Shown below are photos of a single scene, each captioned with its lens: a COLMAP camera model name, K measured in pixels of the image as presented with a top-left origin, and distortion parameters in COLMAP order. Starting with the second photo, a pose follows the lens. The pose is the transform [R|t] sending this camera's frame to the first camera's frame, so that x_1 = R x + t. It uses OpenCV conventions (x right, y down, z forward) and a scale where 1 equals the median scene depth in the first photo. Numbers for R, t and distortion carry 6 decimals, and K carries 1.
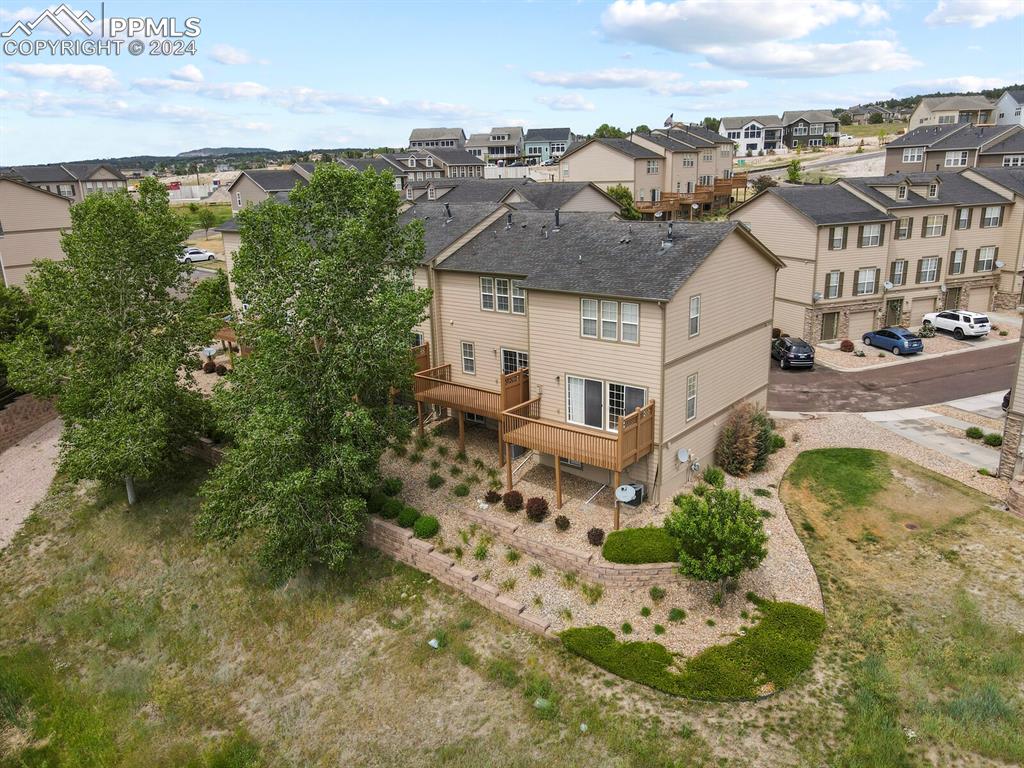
lens RADIAL K [[760.3, 0, 512.0], [0, 760.3, 384.0], [0, 0, 1]] dist [0.018186, 0.001448]
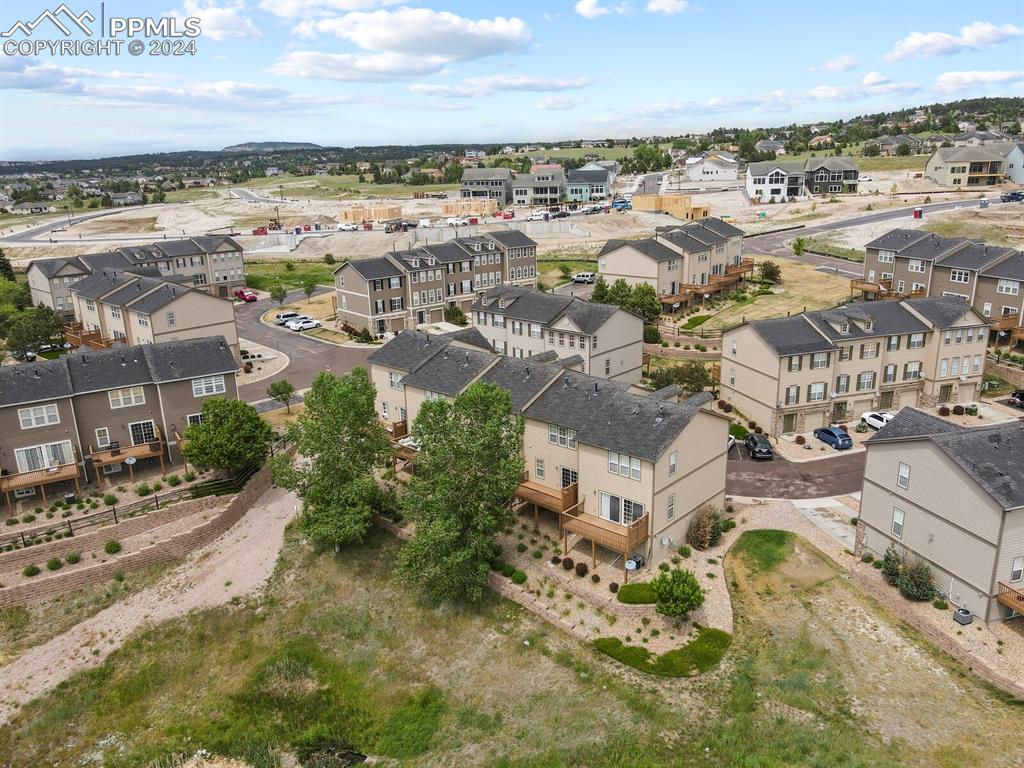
lens RADIAL K [[760.3, 0, 512.0], [0, 760.3, 384.0], [0, 0, 1]] dist [0.018186, 0.001448]
pose [[0.998812, 0.019300, -0.044753, -0.057837], [-0.018933, 0.999784, 0.008607, -0.278525], [0.044910, -0.007749, 0.998961, -0.775787]]
